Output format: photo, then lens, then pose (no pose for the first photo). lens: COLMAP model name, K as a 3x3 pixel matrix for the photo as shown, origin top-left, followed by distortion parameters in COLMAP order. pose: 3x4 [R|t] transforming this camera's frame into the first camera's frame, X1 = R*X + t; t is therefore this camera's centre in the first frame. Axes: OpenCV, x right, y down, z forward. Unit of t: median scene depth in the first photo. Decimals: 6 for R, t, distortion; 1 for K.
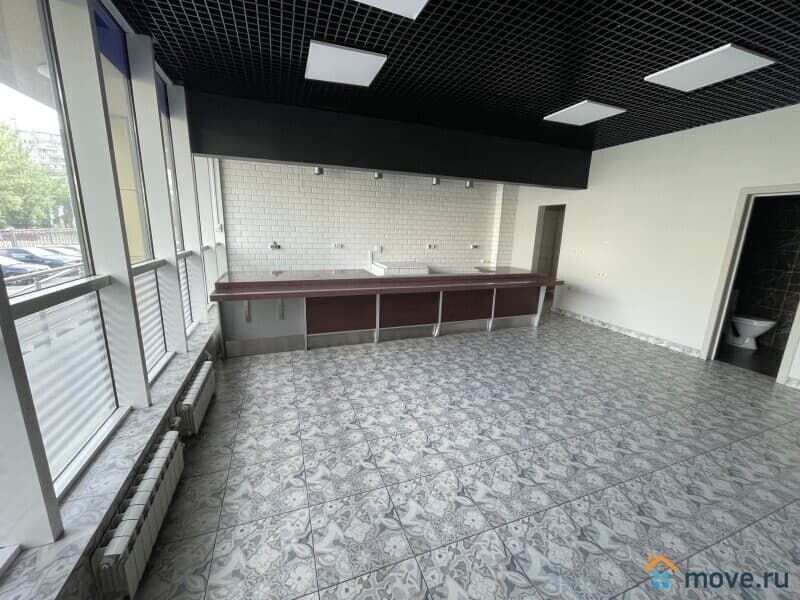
lens RADIAL K [[321.3, 0, 403.6], [0, 321.3, 312.4], [0, 0, 1]] dist [-0.014501, -0.000133]
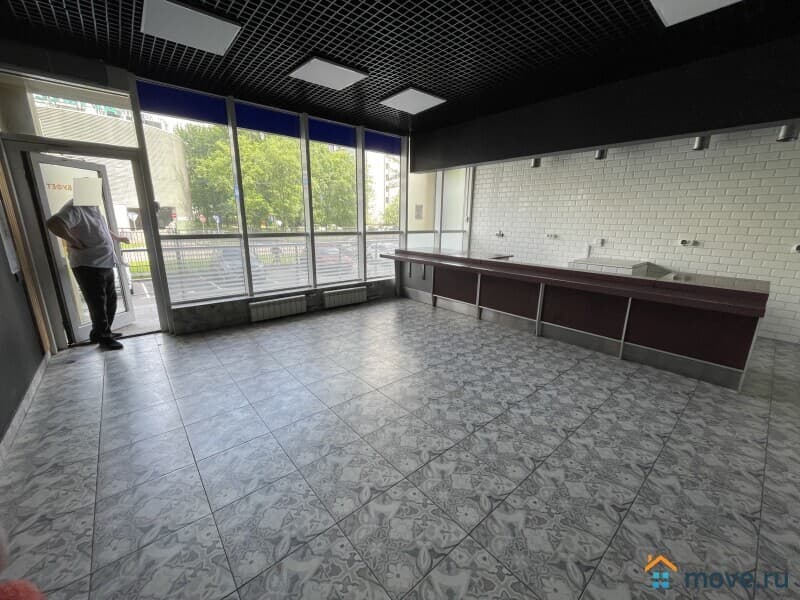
lens RADIAL K [[321.3, 0, 399.5], [0, 321.3, 297.6], [0, 0, 1]] dist [-0.014501, -0.000133]
pose [[0.327254, 0.199186, -0.923704, 0.600840], [-0.228567, 0.965189, 0.127154, -0.037536], [0.916876, 0.169516, 0.361389, 0.236012]]
